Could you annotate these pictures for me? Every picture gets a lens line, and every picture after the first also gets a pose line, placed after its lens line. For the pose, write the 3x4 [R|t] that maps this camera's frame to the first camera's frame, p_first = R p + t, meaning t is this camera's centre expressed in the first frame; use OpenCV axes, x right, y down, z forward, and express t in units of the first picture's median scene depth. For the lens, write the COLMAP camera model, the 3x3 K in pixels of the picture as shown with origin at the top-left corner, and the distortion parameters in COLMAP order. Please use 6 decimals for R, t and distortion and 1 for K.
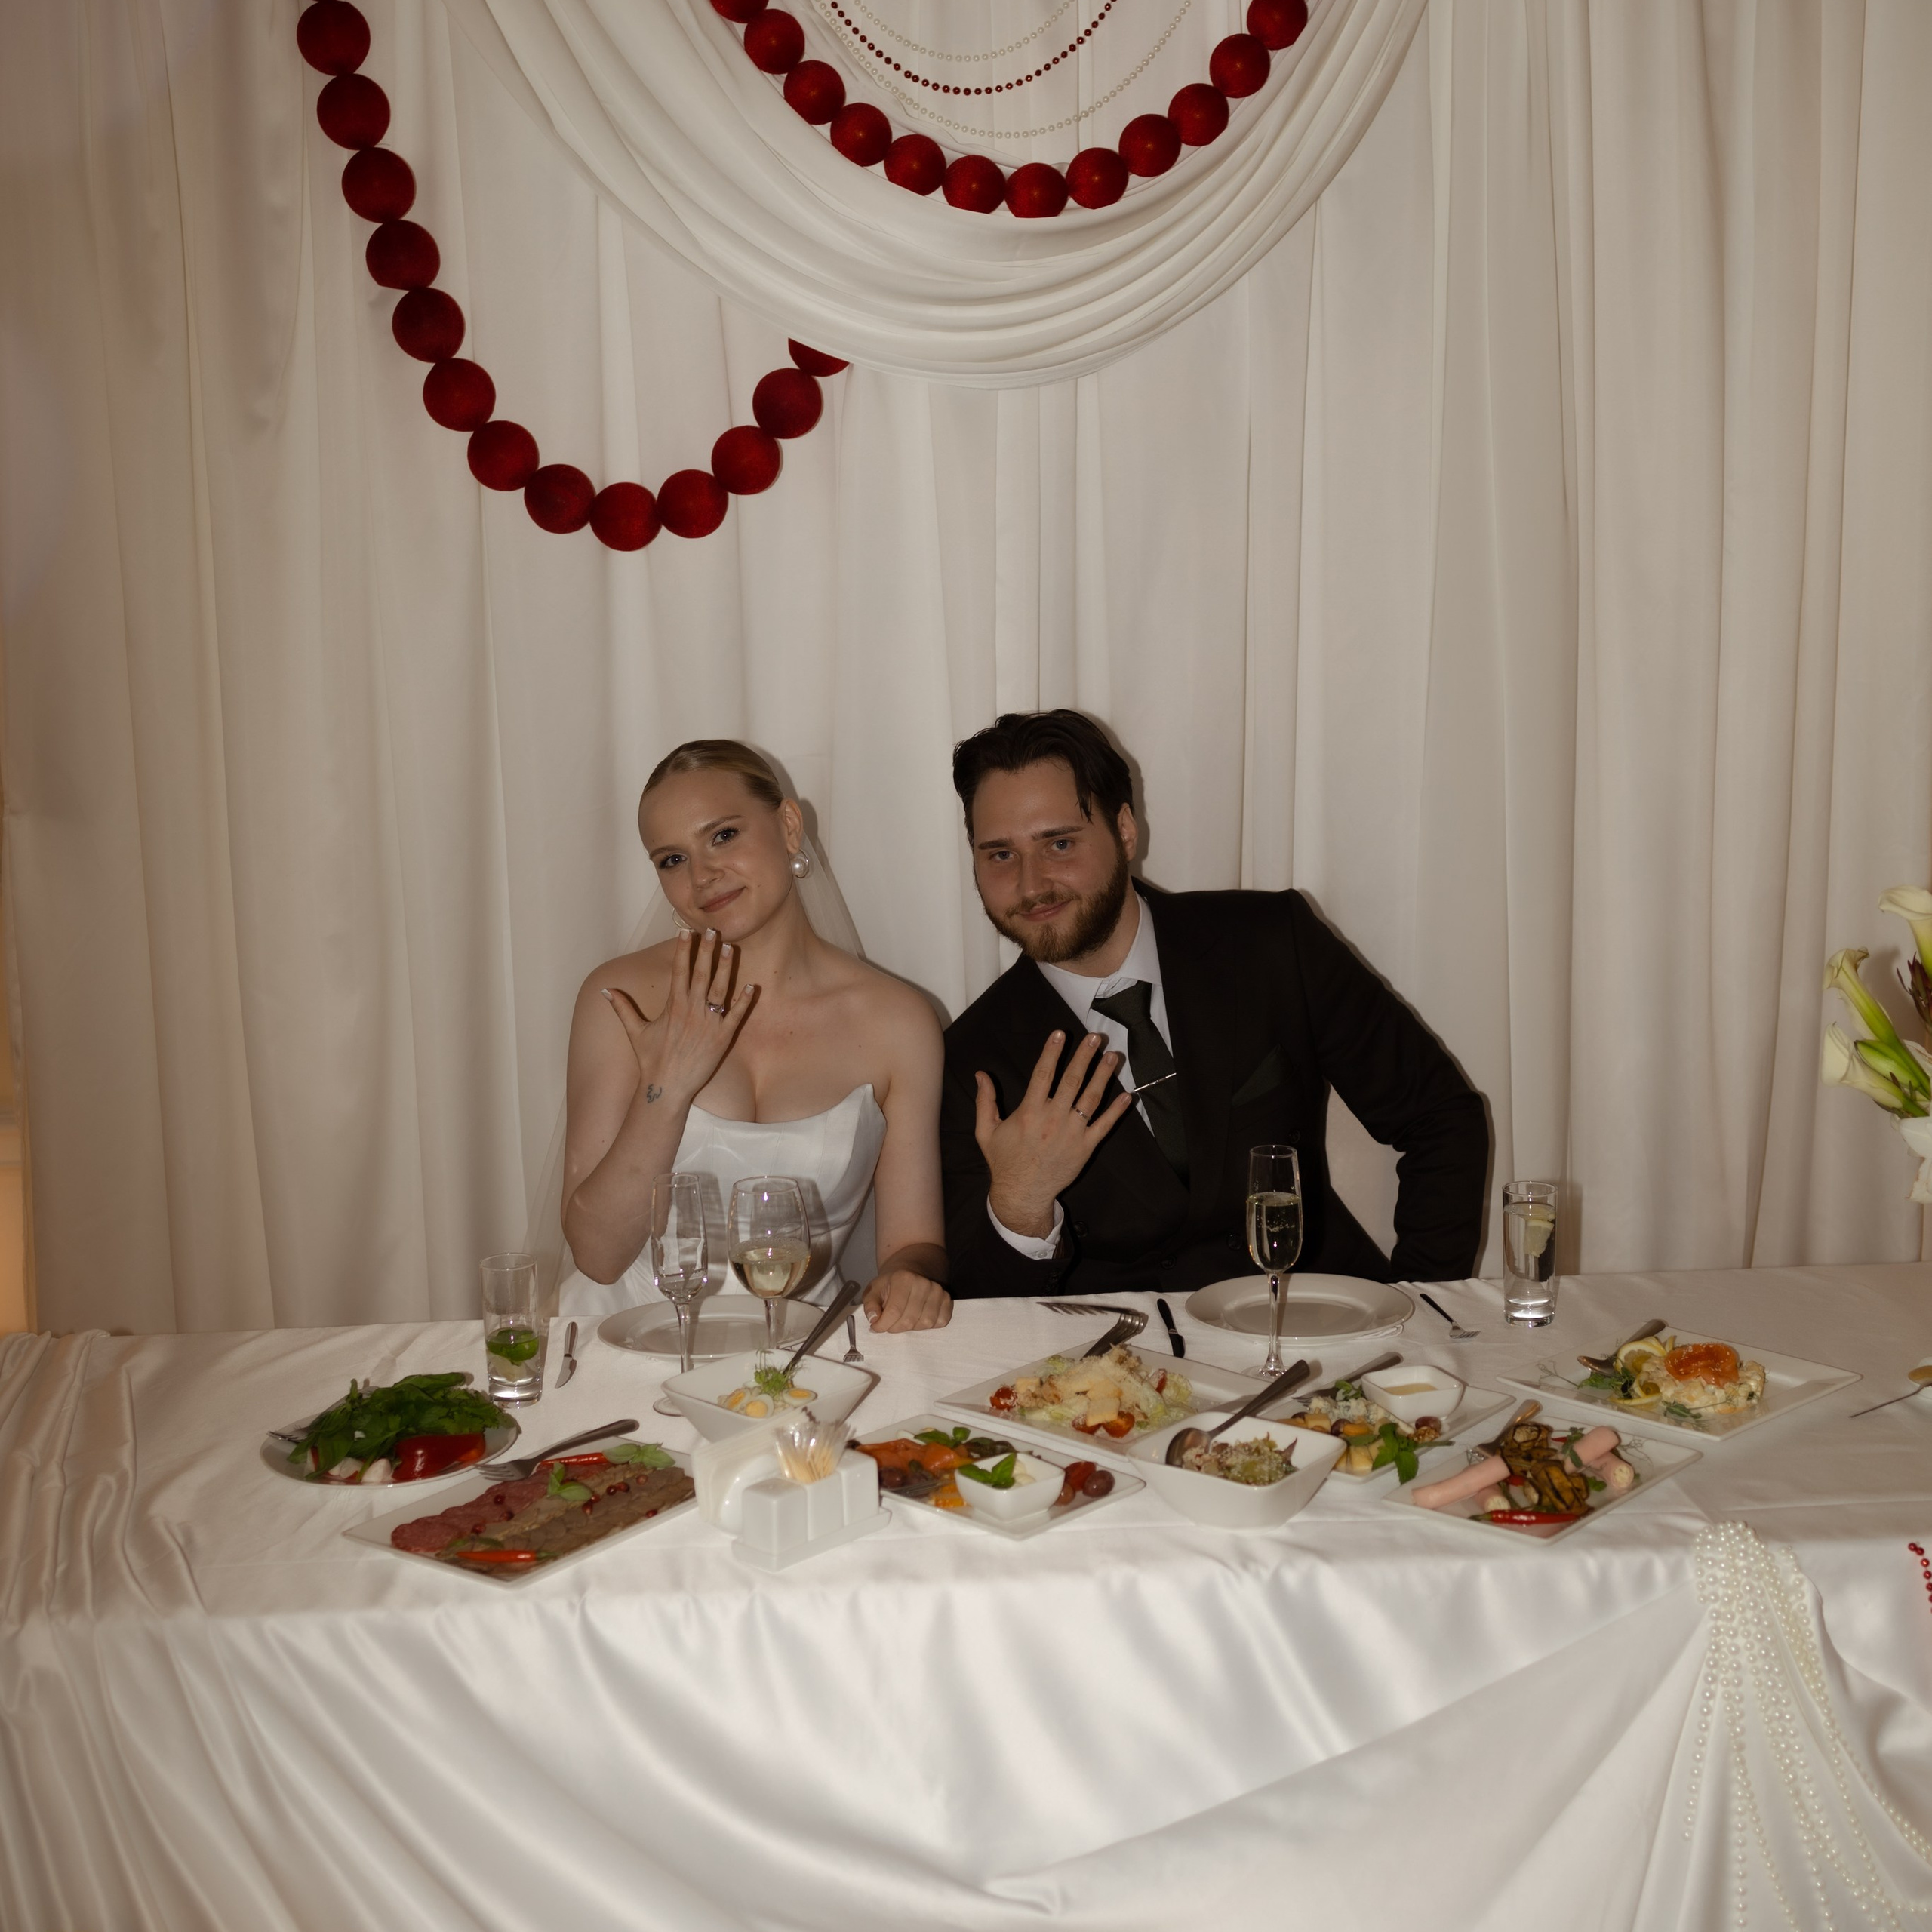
lens RADIAL K [[3047.6, 0, 962.2], [0, 3047.6, 963.6], [0, 0, 1]] dist [0.014940, 0.000000]
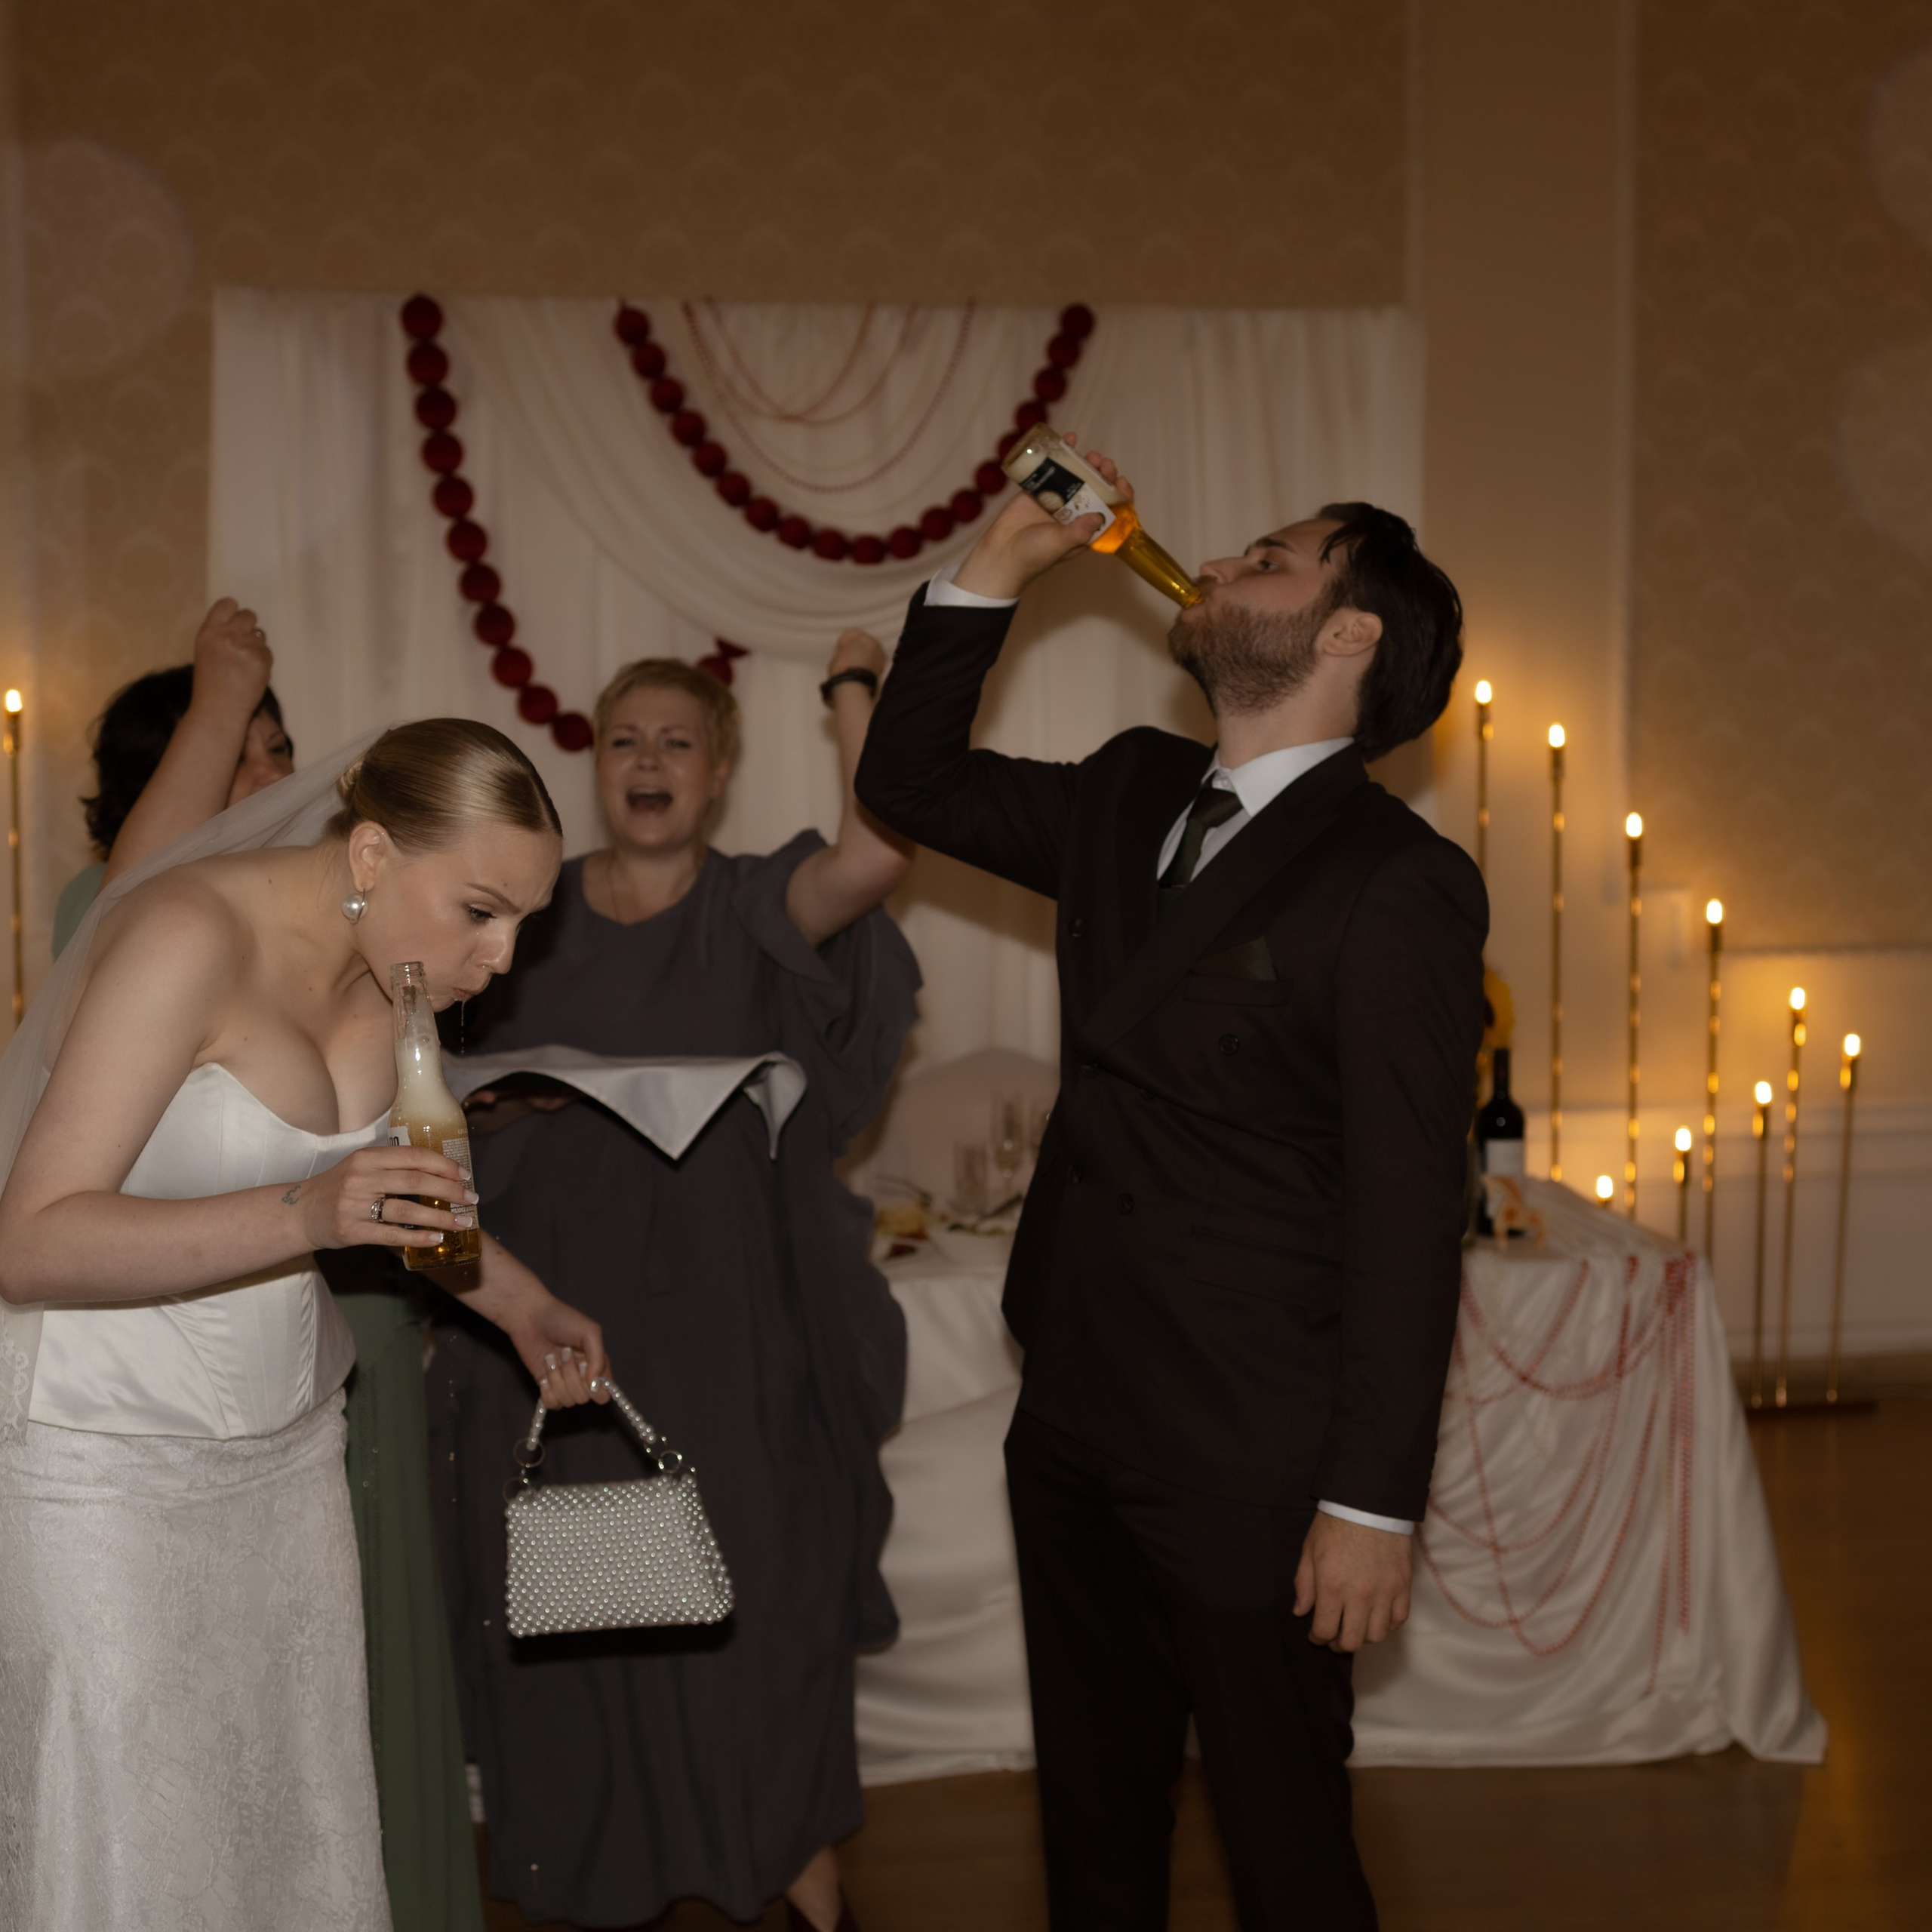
lens RADIAL K [[3151.1, 0, 957.1], [0, 3151.1, 960.4], [0, 0, 1]] dist [0.024426, 0.000000]
pose [[0.998022, 0.005616, 0.062612, -0.032947], [0.001447, 0.993684, -0.112203, 0.156438], [-0.062846, 0.112072, 0.991711, -0.659802]]
